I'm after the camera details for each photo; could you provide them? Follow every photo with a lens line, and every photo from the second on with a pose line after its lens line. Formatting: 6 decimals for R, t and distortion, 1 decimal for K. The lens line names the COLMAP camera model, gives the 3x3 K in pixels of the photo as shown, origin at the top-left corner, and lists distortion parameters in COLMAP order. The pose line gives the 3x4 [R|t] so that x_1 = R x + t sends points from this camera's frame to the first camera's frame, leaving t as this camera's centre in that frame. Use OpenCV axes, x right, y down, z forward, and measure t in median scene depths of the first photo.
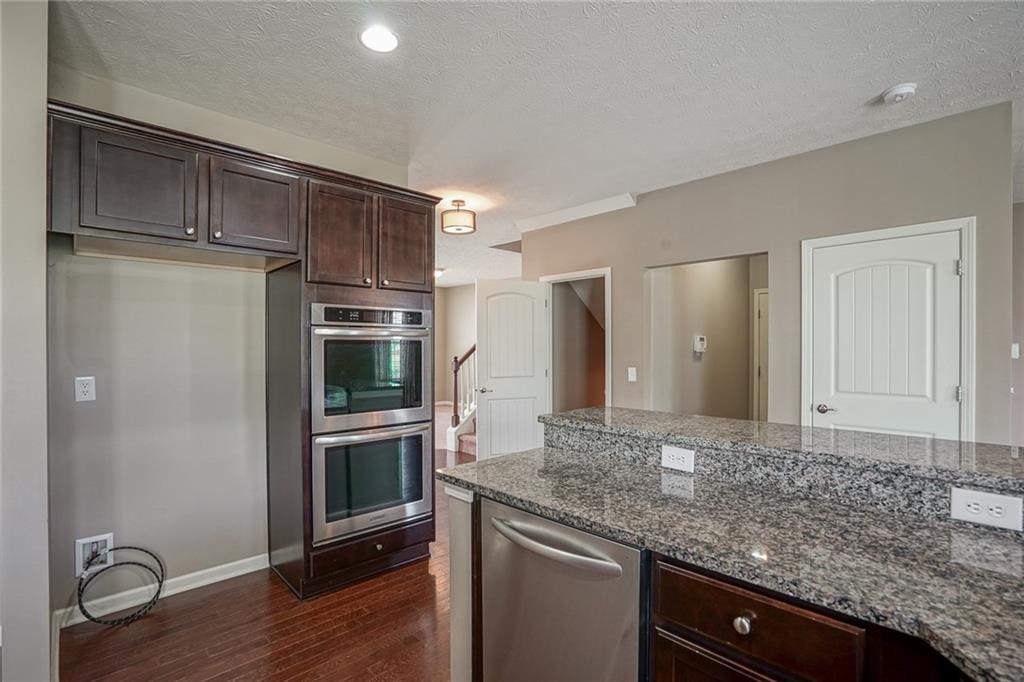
lens RADIAL K [[469.3, 0, 501.1], [0, 469.3, 349.7], [0, 0, 1]] dist [-0.047057, 0.014777]
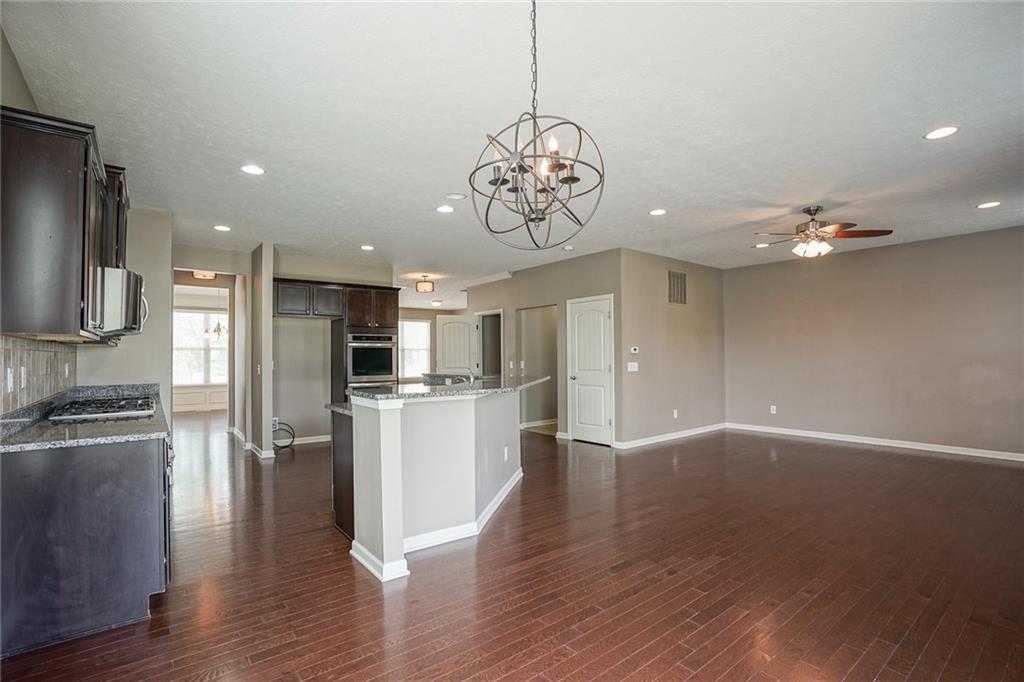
lens RADIAL K [[469.3, 0, 501.1], [0, 469.3, 351.7], [0, 0, 1]] dist [-0.047057, 0.014777]
pose [[0.994069, -0.006224, -0.108573, 0.716434], [0.004580, 0.999871, -0.015393, 0.044861], [0.108655, 0.014804, 0.993969, -1.481336]]
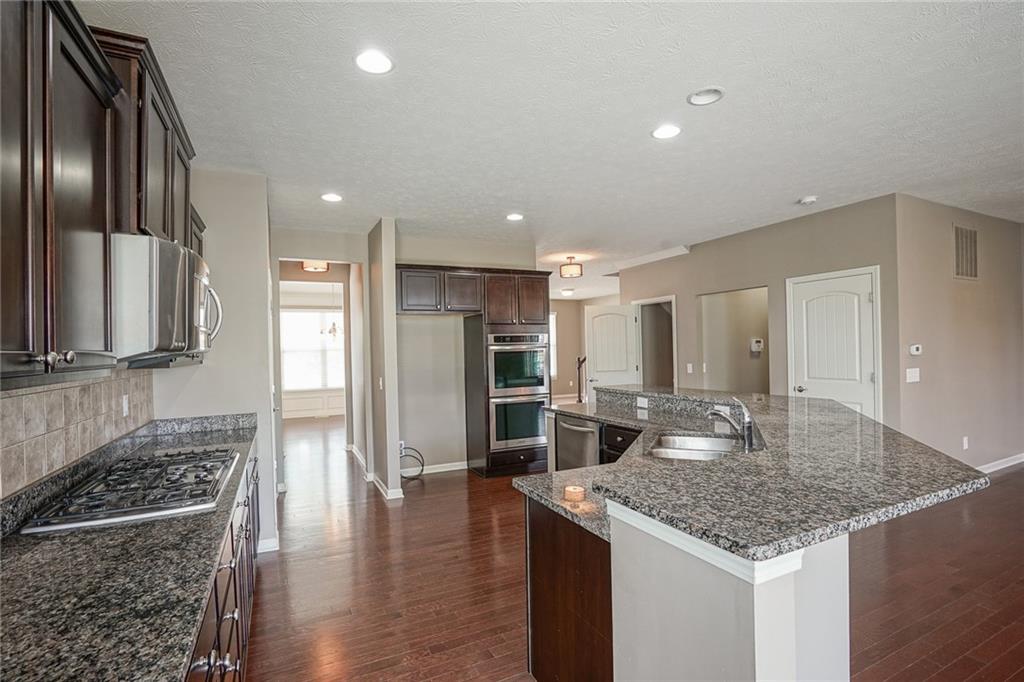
lens RADIAL K [[469.3, 0, 508.3], [0, 469.3, 350.7], [0, 0, 1]] dist [-0.047057, 0.014777]
pose [[0.953528, -0.019897, -0.300647, 0.284580], [0.021001, 0.999779, 0.000440, -0.023700], [0.300572, -0.006734, 0.953735, -0.895987]]
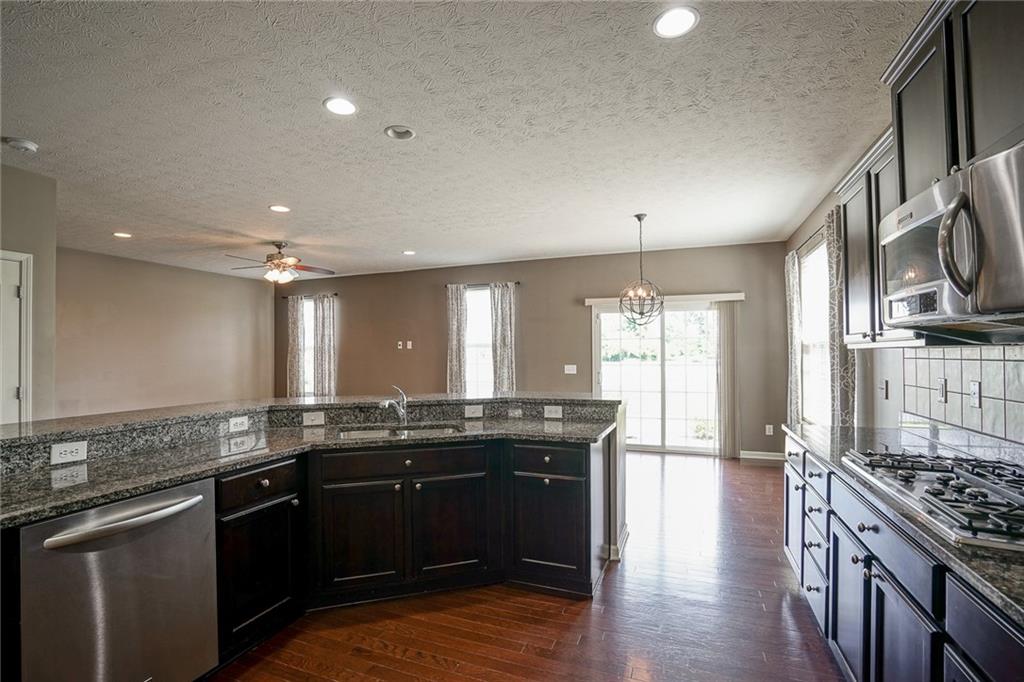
lens RADIAL K [[469.3, 0, 512.0], [0, 469.3, 345.8], [0, 0, 1]] dist [-0.047057, 0.014777]
pose [[-0.434232, 0.019066, 0.900599, -0.702682], [0.006559, 0.999816, -0.018004, -0.000661], [-0.900777, -0.001911, -0.434277, 0.320216]]
